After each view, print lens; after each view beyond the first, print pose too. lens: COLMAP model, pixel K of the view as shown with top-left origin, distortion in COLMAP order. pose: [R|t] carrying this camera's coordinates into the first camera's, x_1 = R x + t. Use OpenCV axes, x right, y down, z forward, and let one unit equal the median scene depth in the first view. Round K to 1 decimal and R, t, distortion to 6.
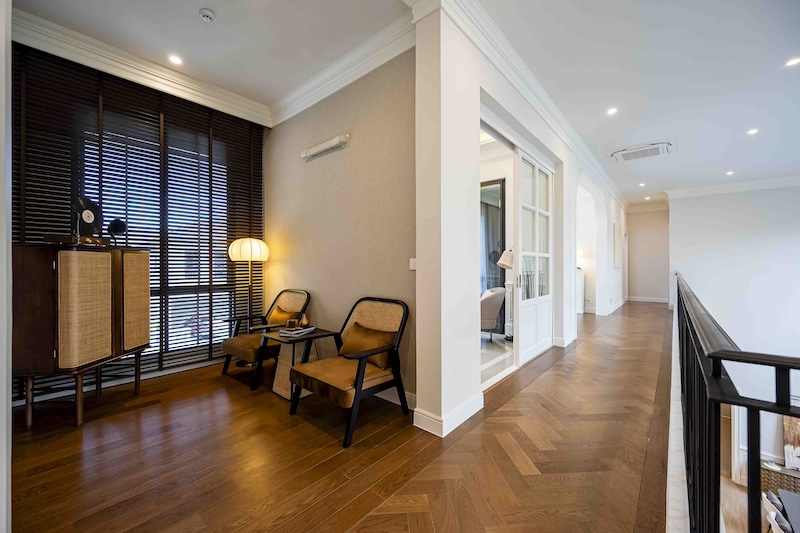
lens RADIAL K [[314.2, 0, 395.6], [0, 314.2, 267.3], [0, 0, 1]] dist [0.000647, -0.000148]
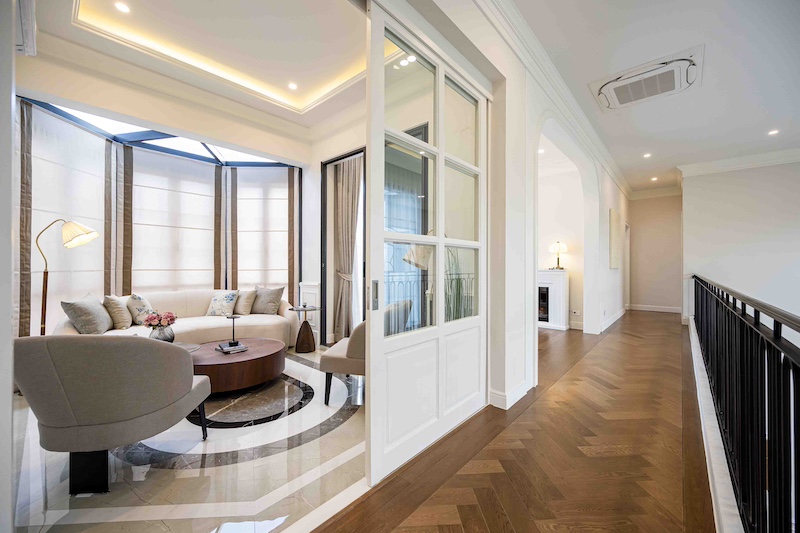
lens RADIAL K [[314.2, 0, 403.2], [0, 314.2, 262.3], [0, 0, 1]] dist [0.000647, -0.000148]
pose [[0.999949, 0.009507, 0.003388, 0.214727], [-0.009471, 0.999899, -0.010614, 0.000718], [-0.003488, 0.010581, 0.999938, 0.270999]]
